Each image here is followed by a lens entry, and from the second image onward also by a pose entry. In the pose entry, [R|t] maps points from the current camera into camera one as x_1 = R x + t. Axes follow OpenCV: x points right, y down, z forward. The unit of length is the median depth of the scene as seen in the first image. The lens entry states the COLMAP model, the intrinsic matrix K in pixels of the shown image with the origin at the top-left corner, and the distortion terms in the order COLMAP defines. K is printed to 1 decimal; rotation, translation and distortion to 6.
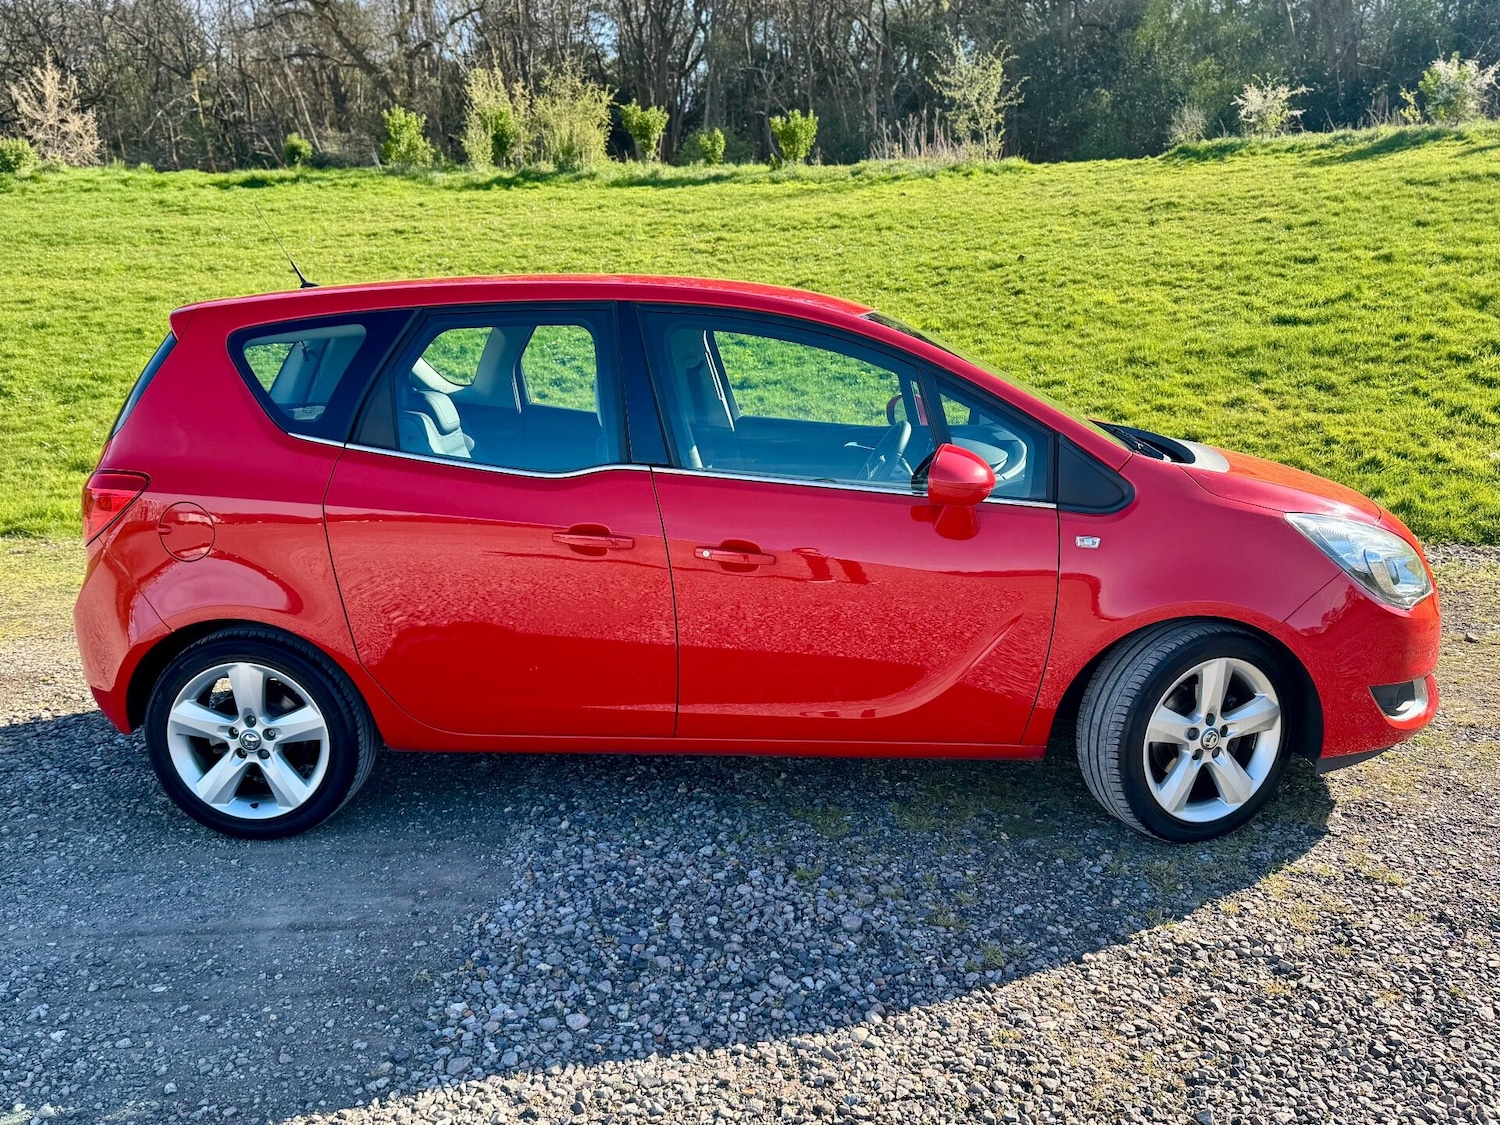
lens RADIAL K [[1450.6, 0, 753.2], [0, 1450.6, 571.9], [0, 0, 1]] dist [0.093286, -0.178848]
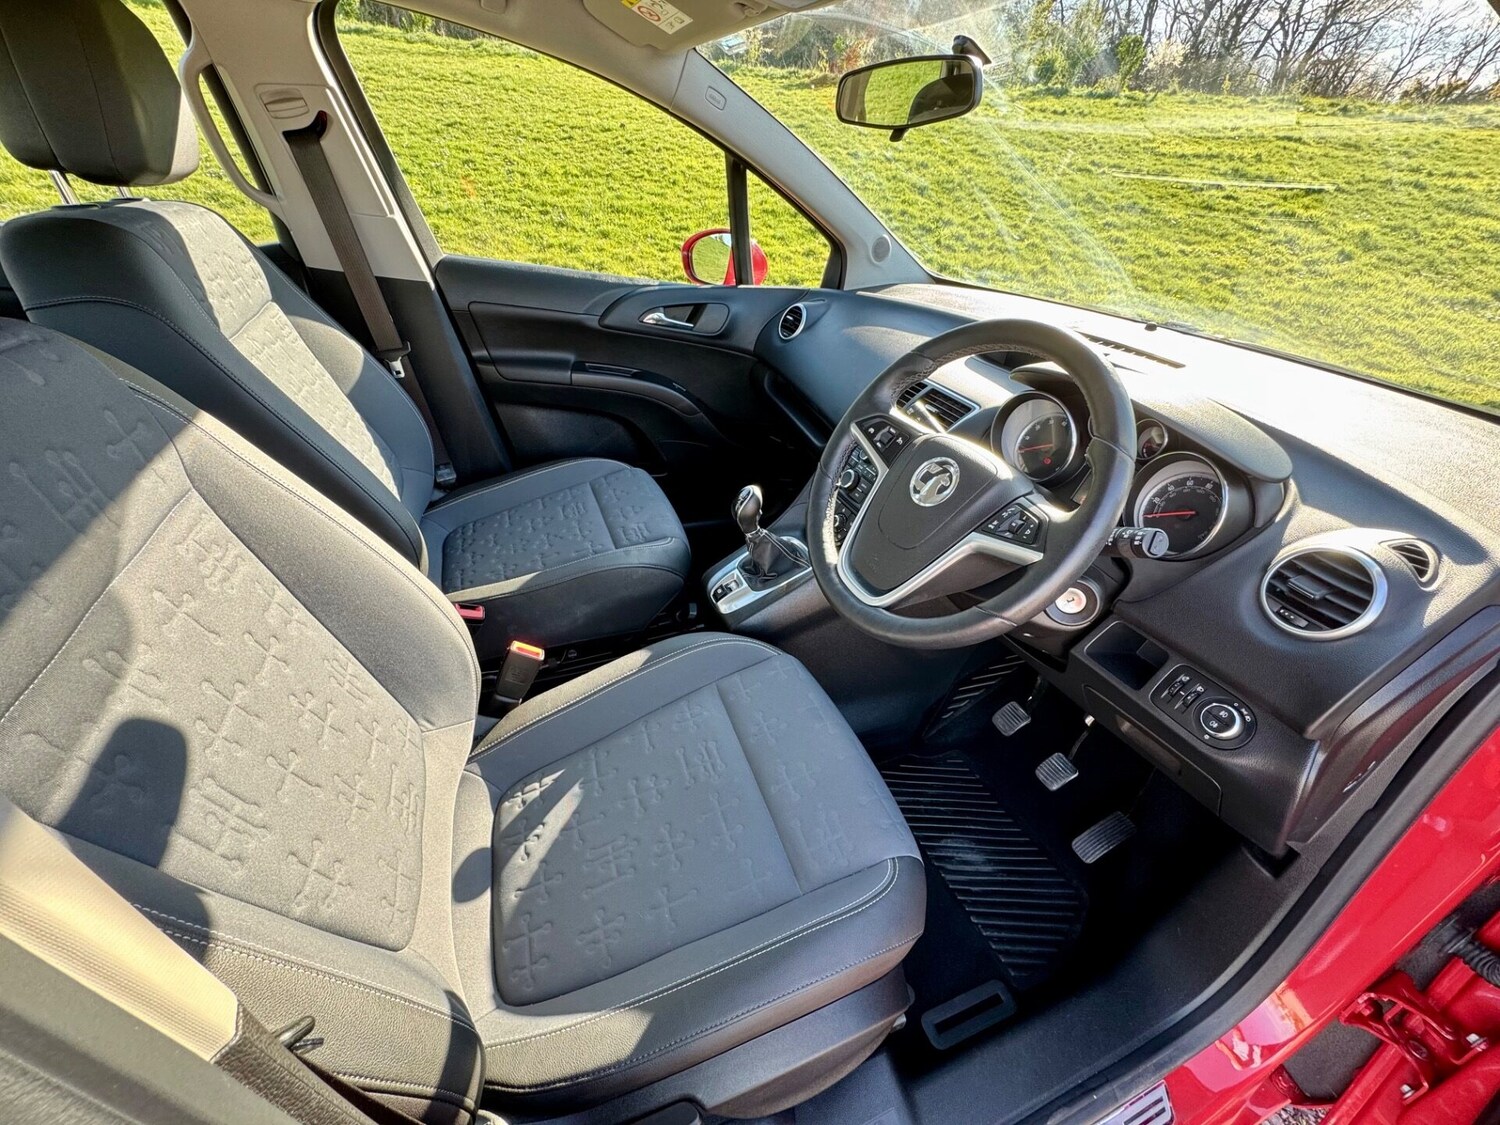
lens RADIAL K [[595.6, 0, 749.4], [0, 595.6, 558.0], [0, 0, 1]] dist [-0.001726, -0.000305]
pose [[0.897286, -0.160470, 0.411251, -0.008854], [-0.000586, 0.931158, 0.364616, -0.052853], [-0.441450, -0.327406, 0.835421, 0.463069]]
